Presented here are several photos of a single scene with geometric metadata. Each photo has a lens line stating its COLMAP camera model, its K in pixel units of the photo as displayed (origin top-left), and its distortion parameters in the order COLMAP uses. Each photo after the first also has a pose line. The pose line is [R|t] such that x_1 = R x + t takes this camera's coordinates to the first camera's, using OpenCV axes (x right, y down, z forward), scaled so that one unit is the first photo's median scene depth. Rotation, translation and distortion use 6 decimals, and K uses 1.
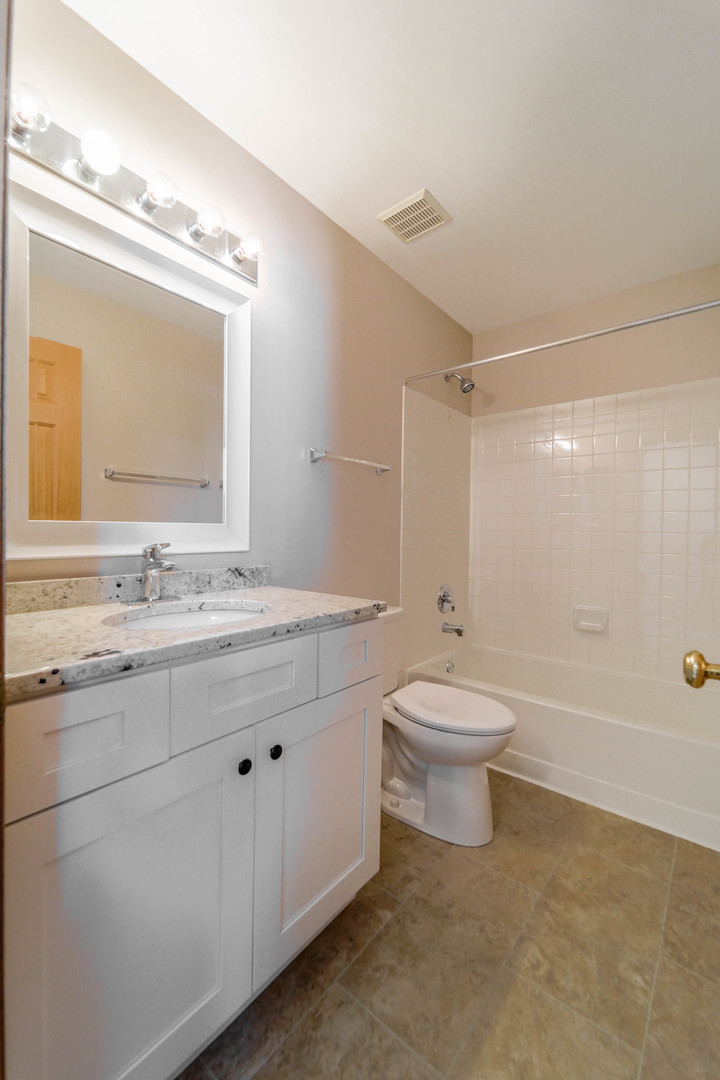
lens RADIAL K [[441.7, 0, 362.3], [0, 441.7, 534.9], [0, 0, 1]] dist [0.005367, -0.002805]
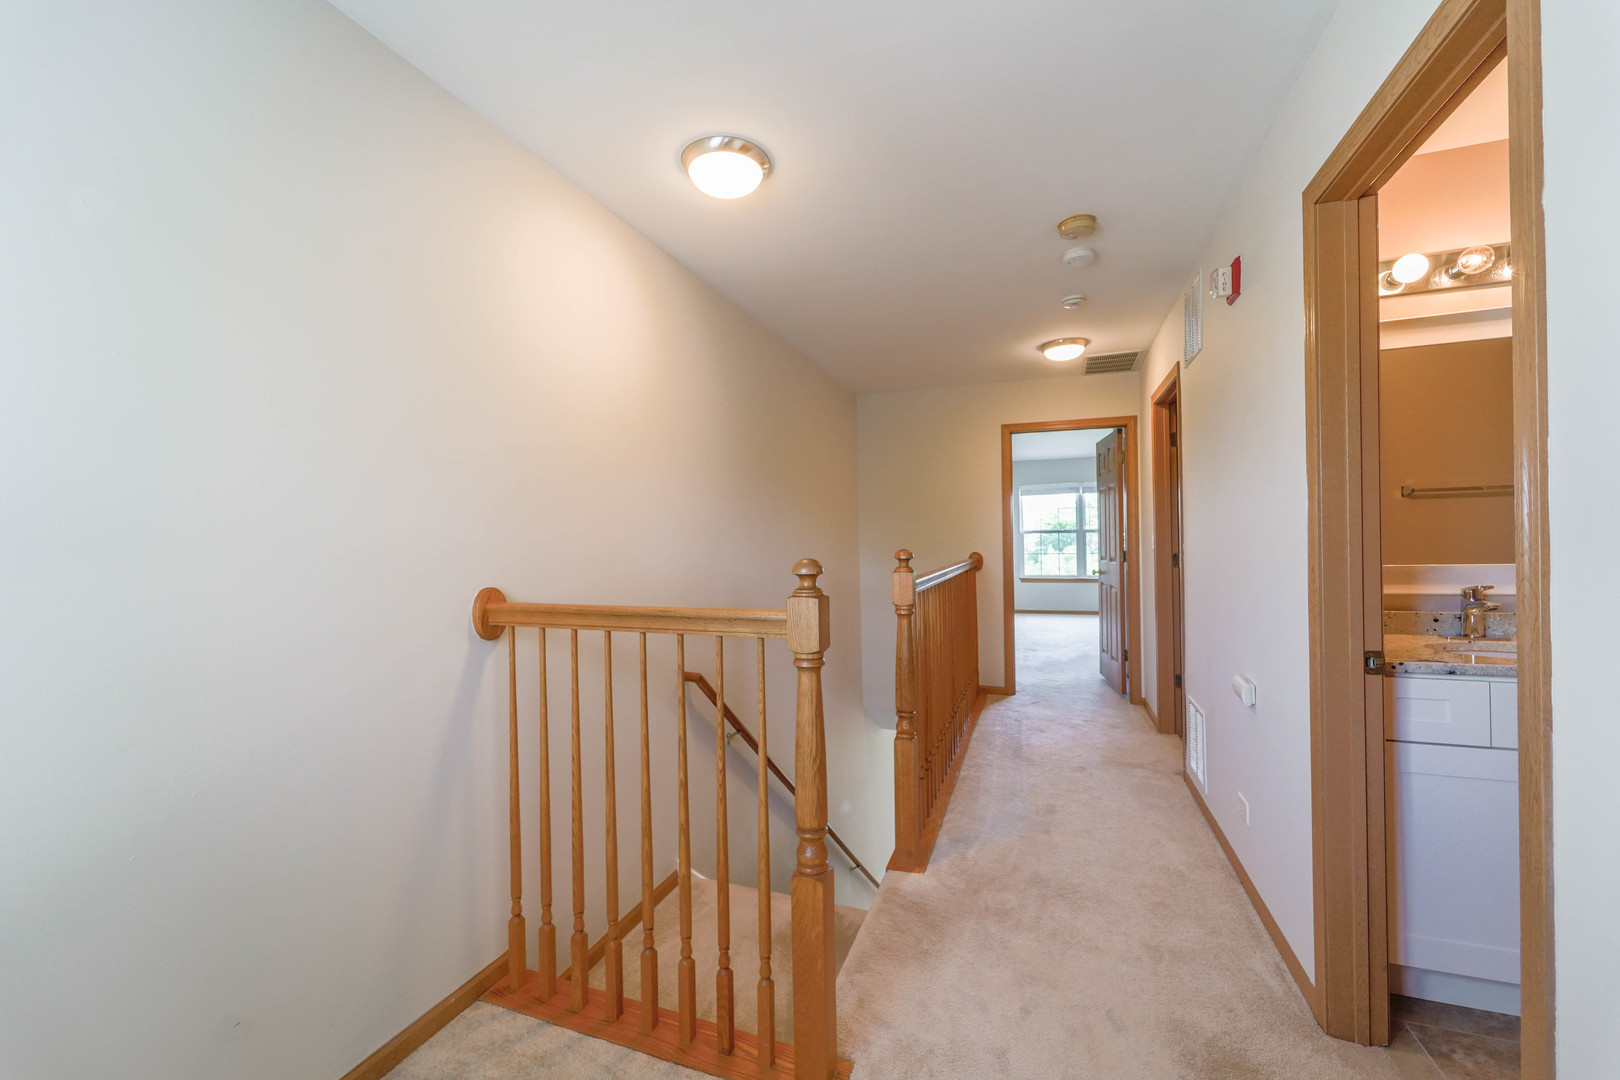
lens RADIAL K [[662.6, 0, 805.7], [0, 662.6, 537.5], [0, 0, 1]] dist [0.005367, -0.002805]
pose [[0.329429, -0.020310, -0.943962, 0.521523], [0.010062, 0.999787, -0.018000, -0.083042], [0.944127, -0.003569, 0.329564, -1.070211]]
